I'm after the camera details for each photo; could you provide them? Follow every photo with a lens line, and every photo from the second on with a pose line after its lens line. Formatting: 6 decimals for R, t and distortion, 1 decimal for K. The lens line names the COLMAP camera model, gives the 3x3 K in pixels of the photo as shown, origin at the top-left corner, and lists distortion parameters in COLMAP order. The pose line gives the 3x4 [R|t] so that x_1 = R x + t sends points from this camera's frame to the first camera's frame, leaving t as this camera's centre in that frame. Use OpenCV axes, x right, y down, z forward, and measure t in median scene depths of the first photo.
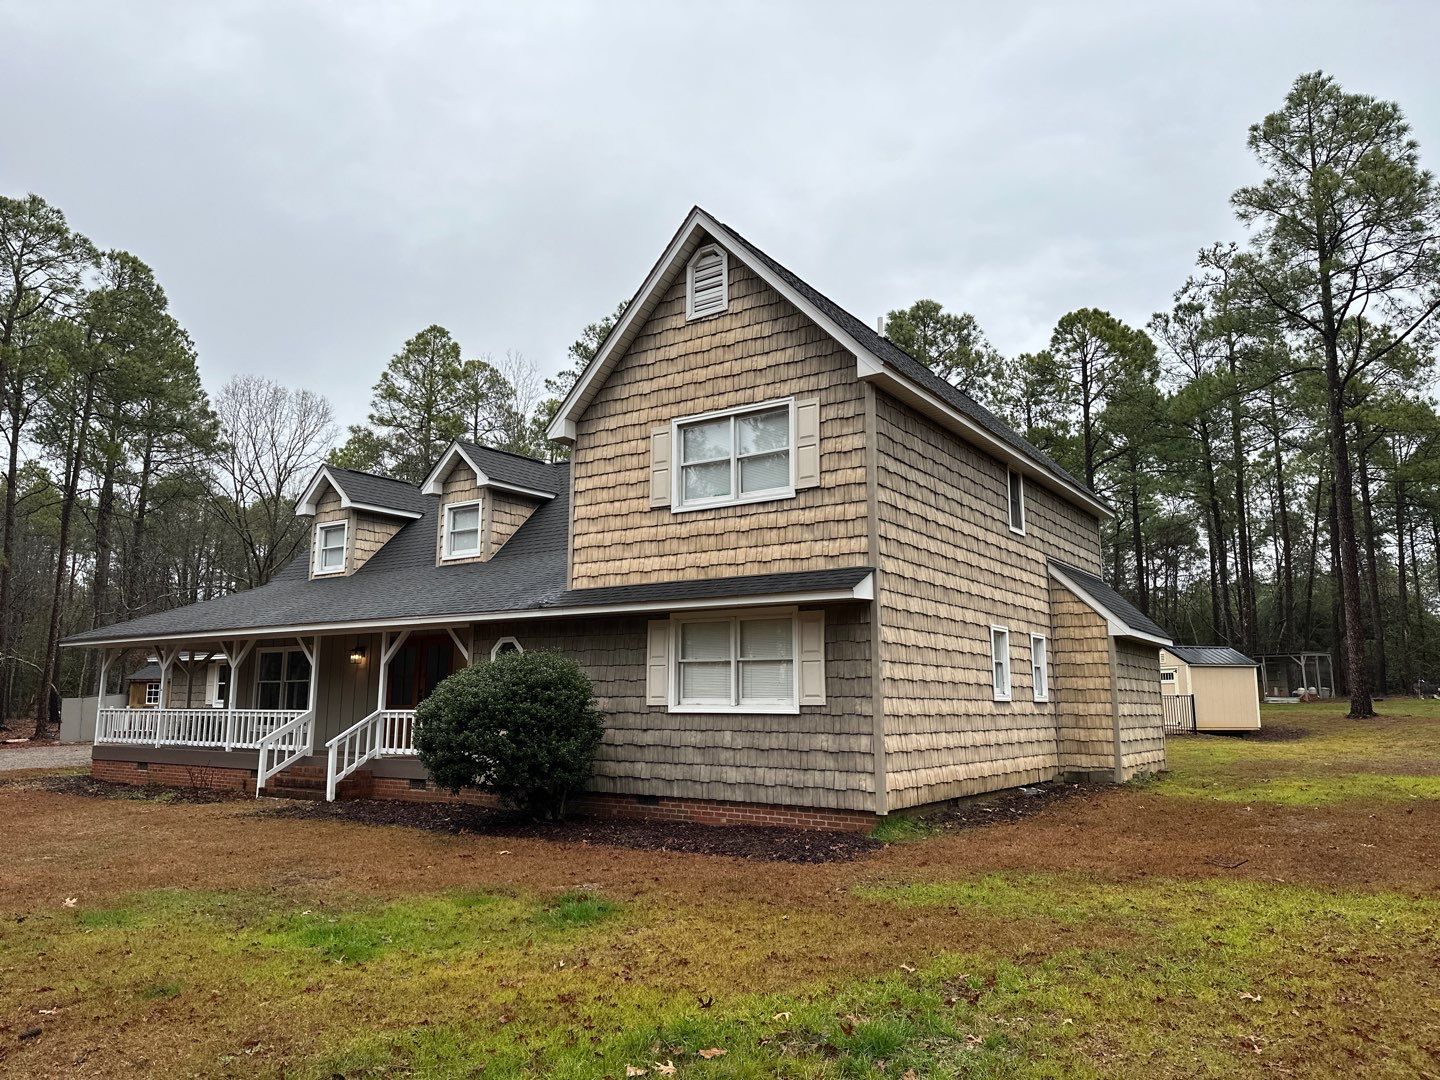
lens RADIAL K [[1054.5, 0, 720.0], [0, 1054.5, 540.0], [0, 0, 1]] dist [0.119987, -0.167323]
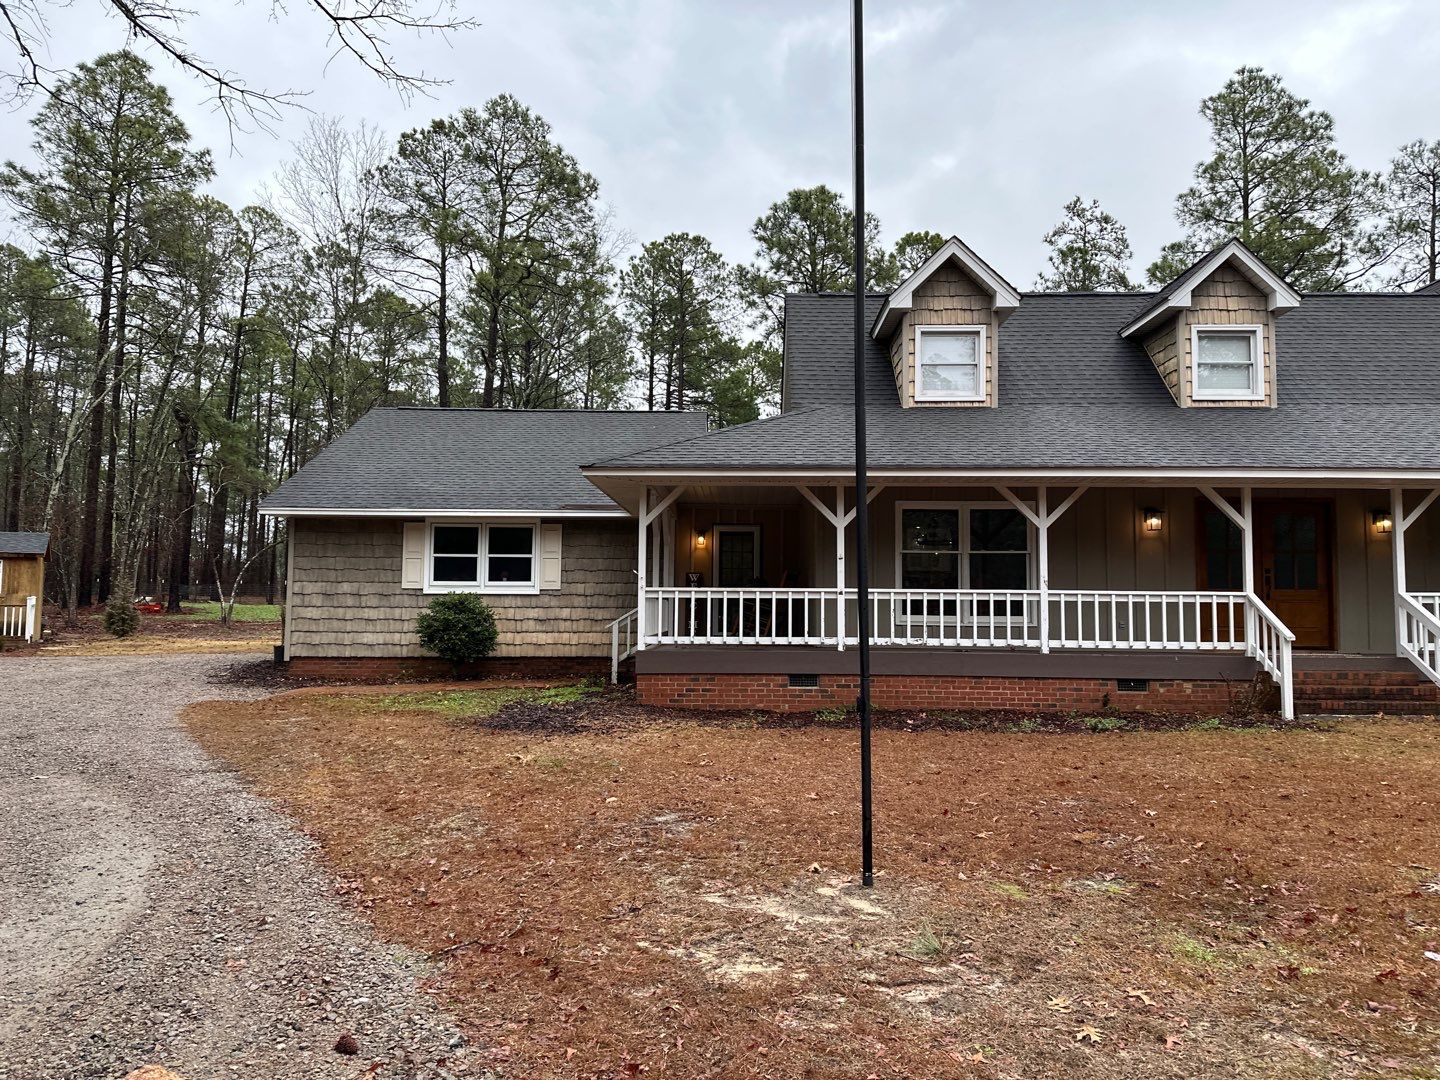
lens RADIAL K [[932.5, 0, 768.8], [0, 932.5, 538.7], [0, 0, 1]] dist [0.136564, -0.234000]
pose [[0.827073, 0.036449, 0.560912, -1.261804], [-0.091571, 0.993301, 0.070477, 0.139485], [-0.554586, -0.109653, 0.824870, 0.857064]]
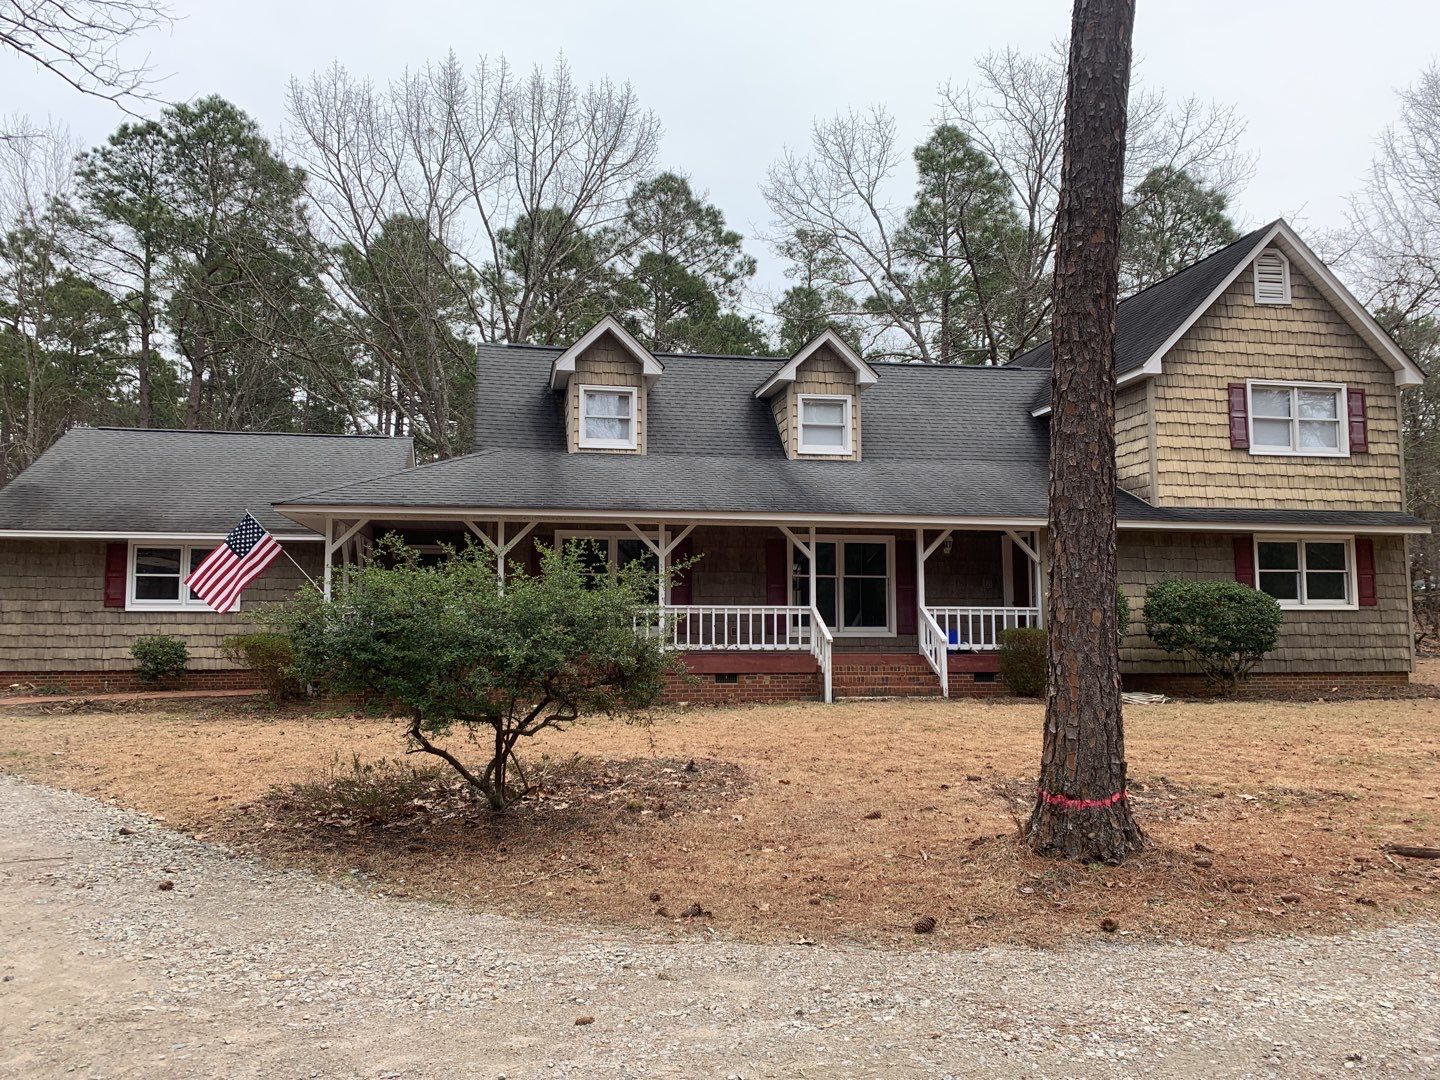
lens RADIAL K [[1004.8, 0, 720.0], [0, 1004.8, 540.0], [0, 0, 1]] dist [0.004582, 0.000306]
pose [[0.705315, 0.044822, 0.707476, -1.345905], [-0.108806, 0.993018, 0.045562, 0.090903], [-0.700494, -0.109113, 0.705267, 0.581923]]
